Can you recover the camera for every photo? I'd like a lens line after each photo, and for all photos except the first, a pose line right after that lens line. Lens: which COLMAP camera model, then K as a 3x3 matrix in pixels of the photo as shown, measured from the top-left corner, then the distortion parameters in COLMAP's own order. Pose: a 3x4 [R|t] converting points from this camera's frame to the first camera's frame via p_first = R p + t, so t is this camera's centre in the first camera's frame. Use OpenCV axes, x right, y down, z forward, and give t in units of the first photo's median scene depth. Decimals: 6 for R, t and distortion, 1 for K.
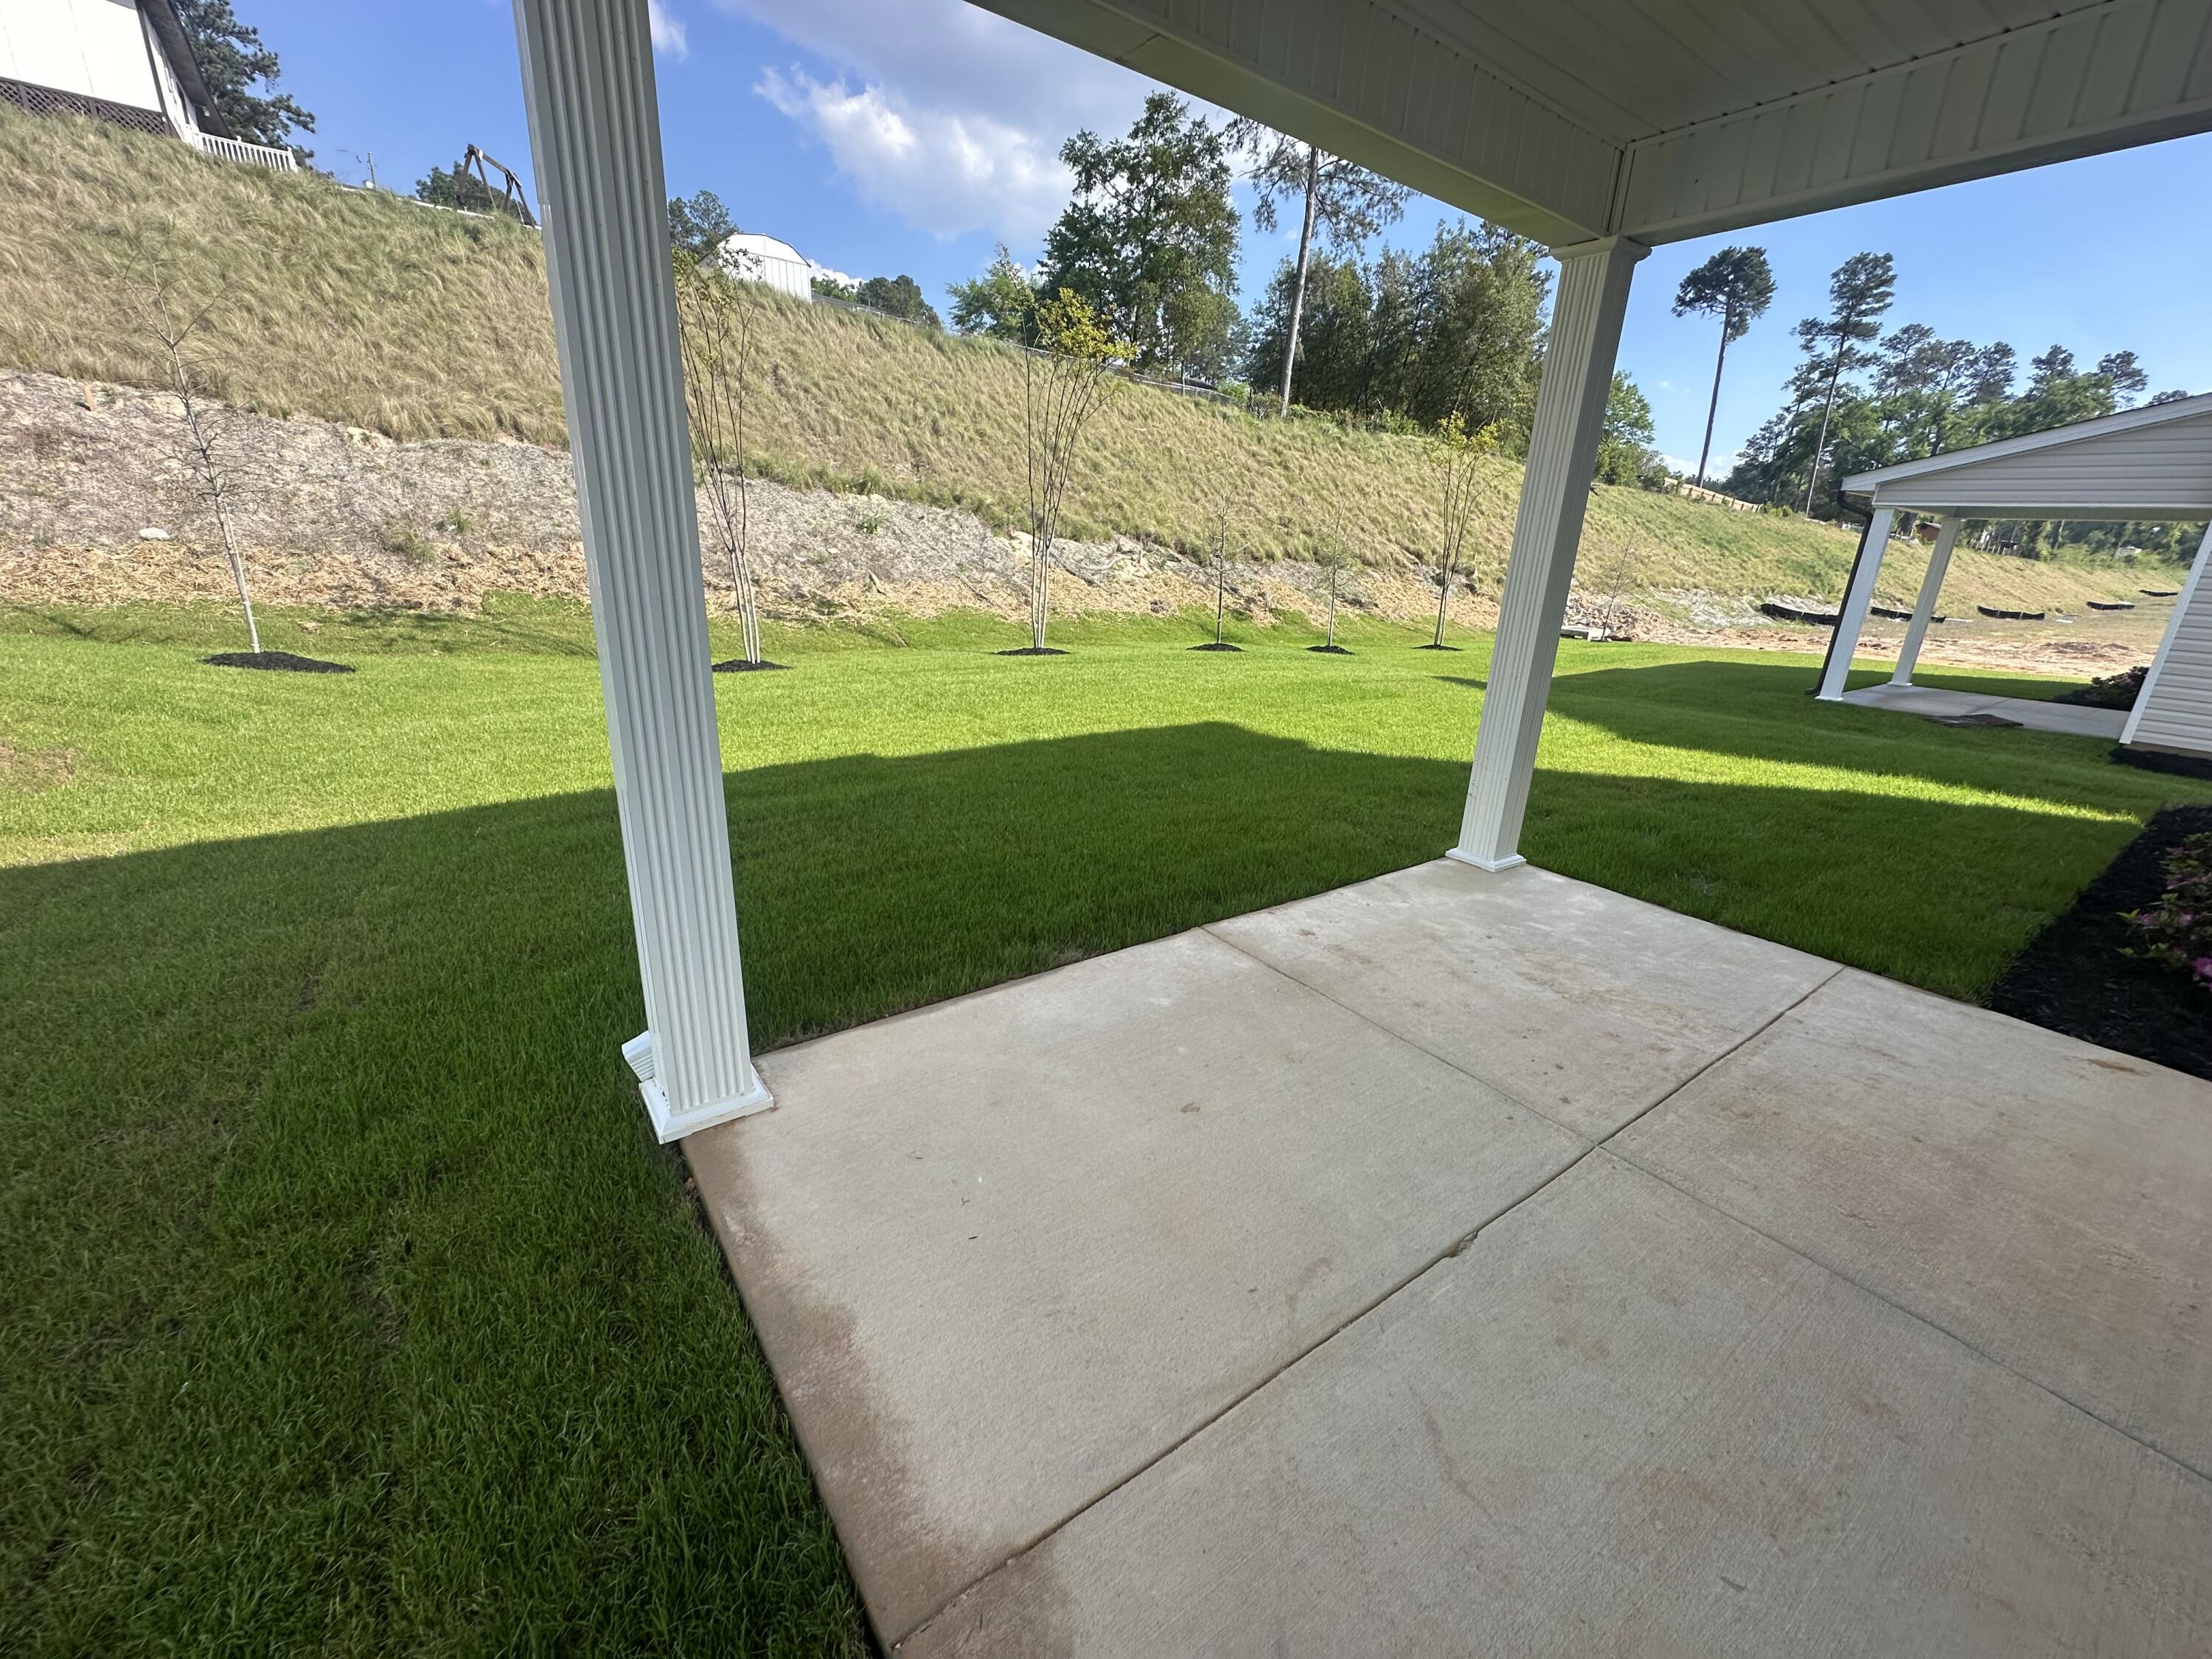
lens RADIAL K [[892.3, 0, 1103.9], [0, 892.3, 827.3], [0, 0, 1]] dist [-0.002019, -0.000062]
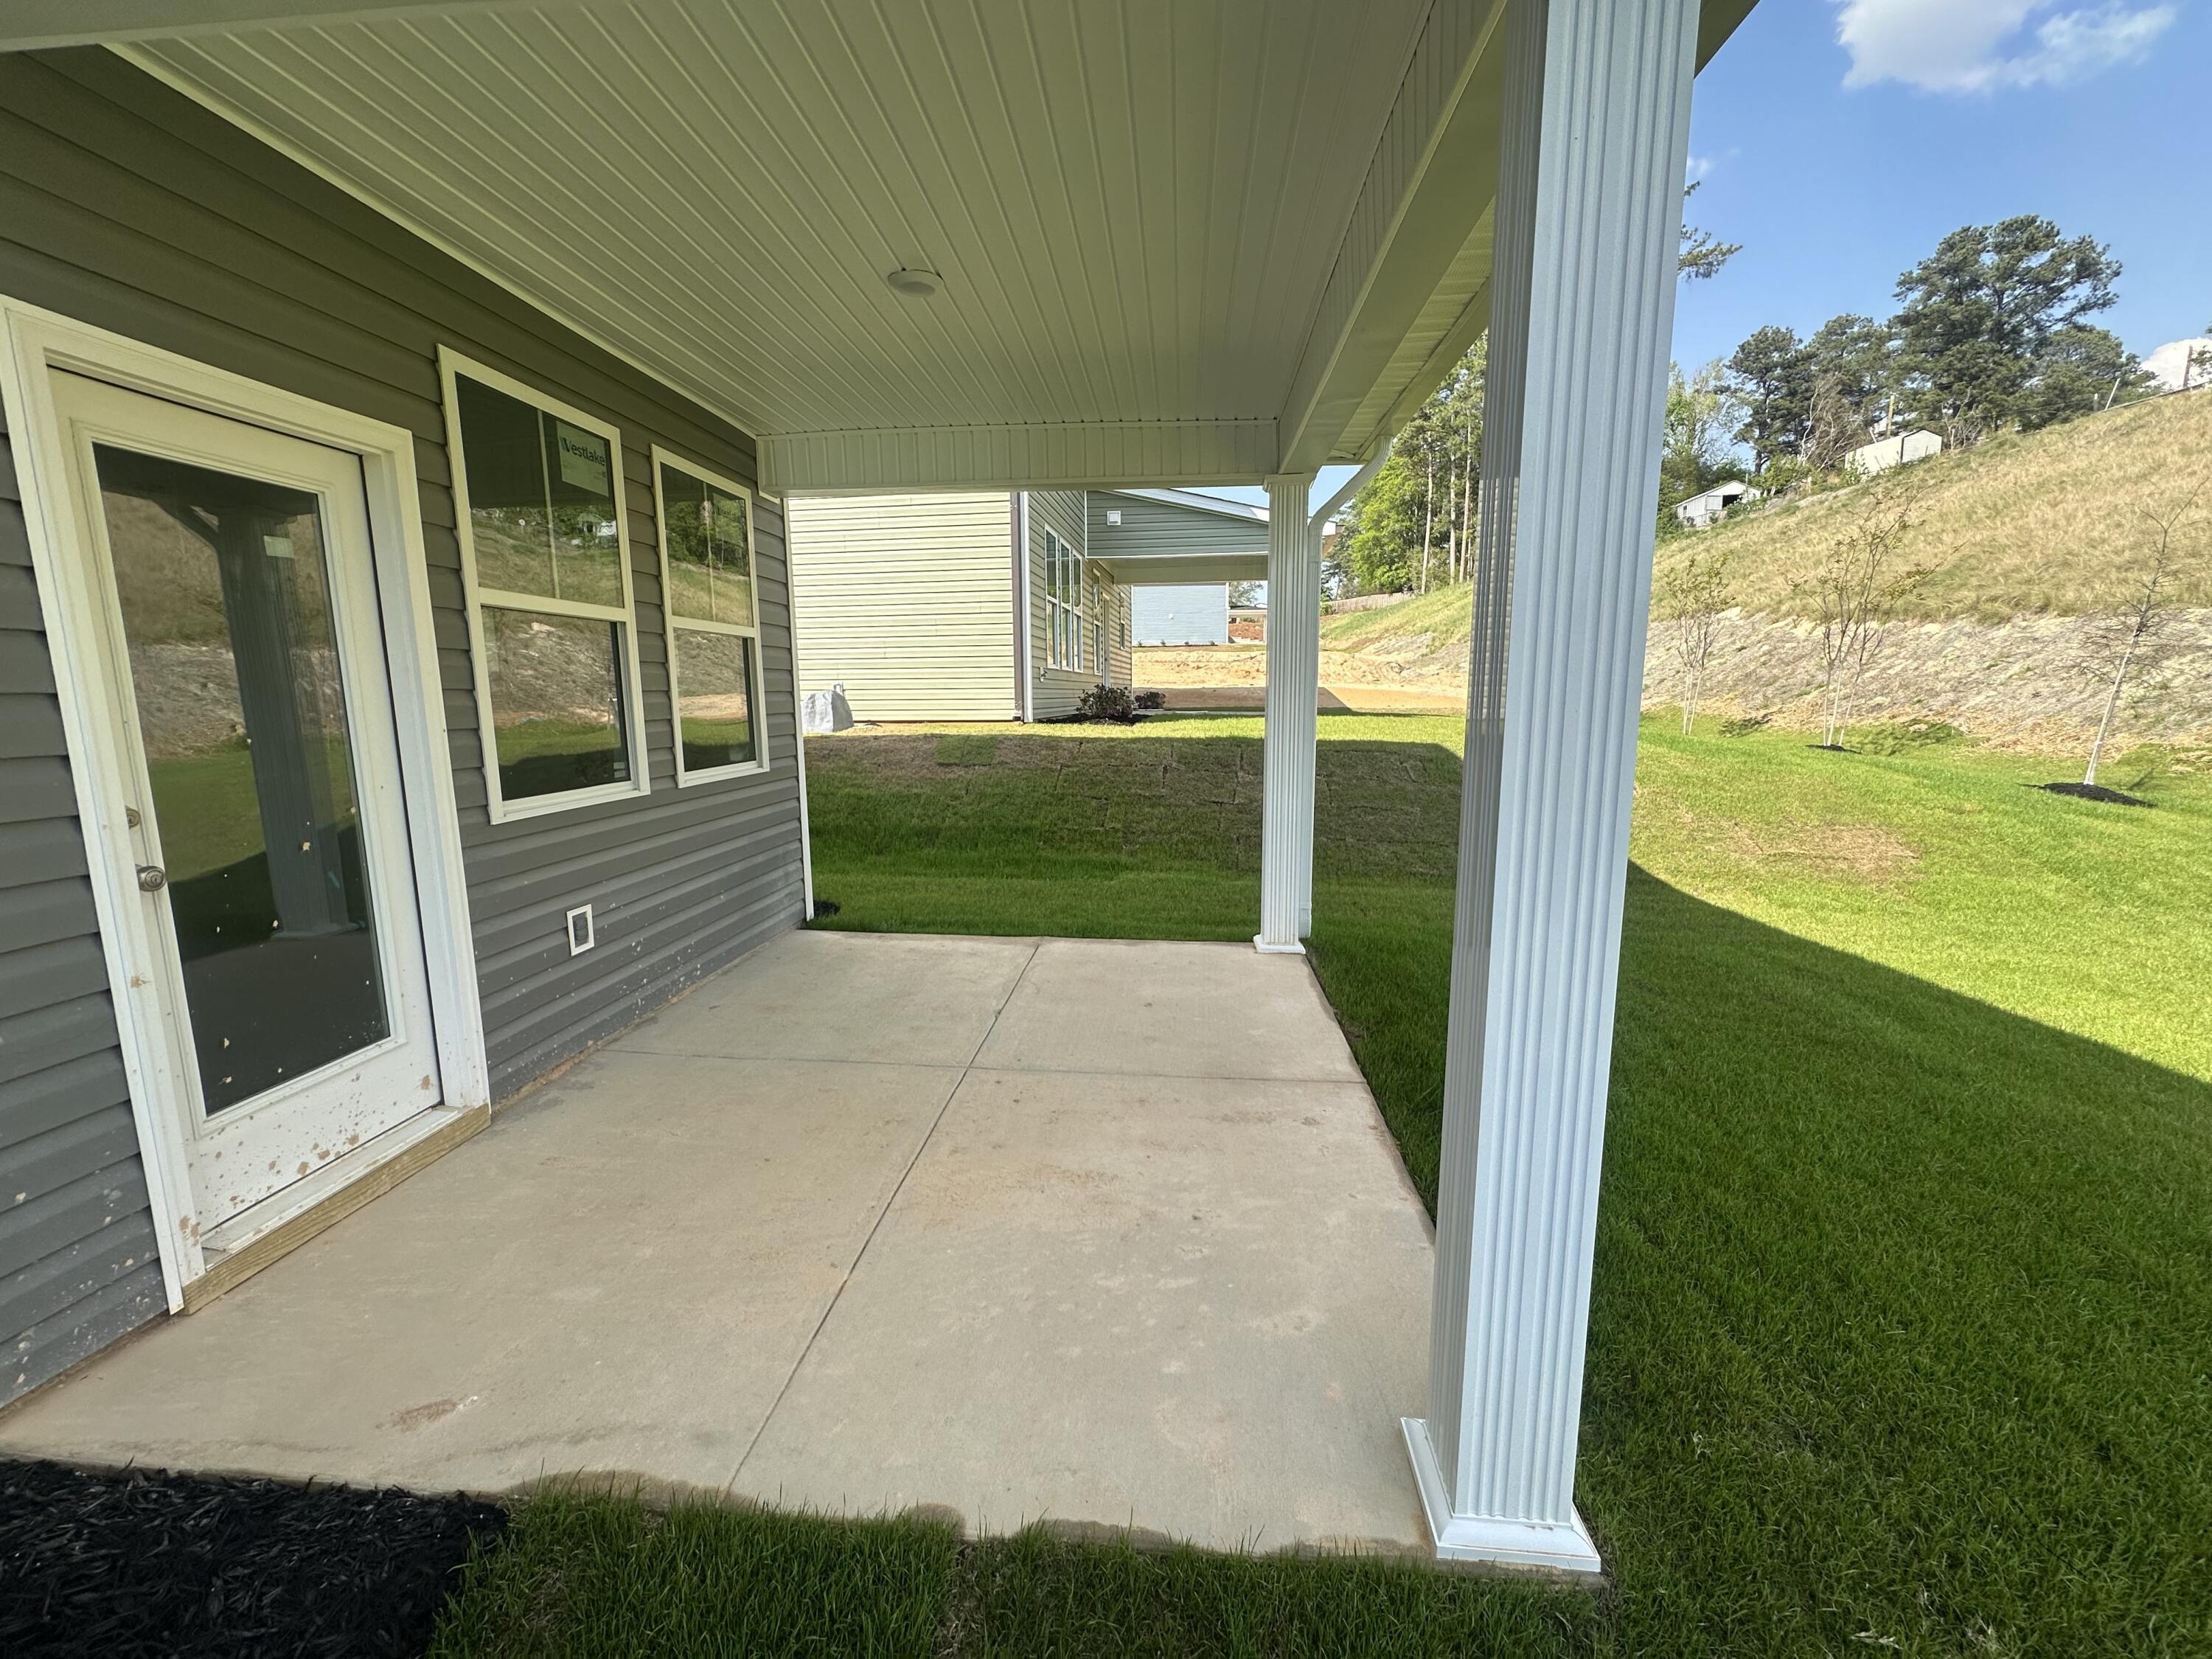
lens RADIAL K [[892.3, 0, 1098.4], [0, 892.3, 840.6], [0, 0, 1]] dist [-0.002019, -0.000062]
pose [[-0.658833, 0.089582, -0.746937, 1.163140], [-0.254129, 0.908016, 0.333054, -0.439342], [0.708066, 0.409246, -0.575466, 1.440326]]
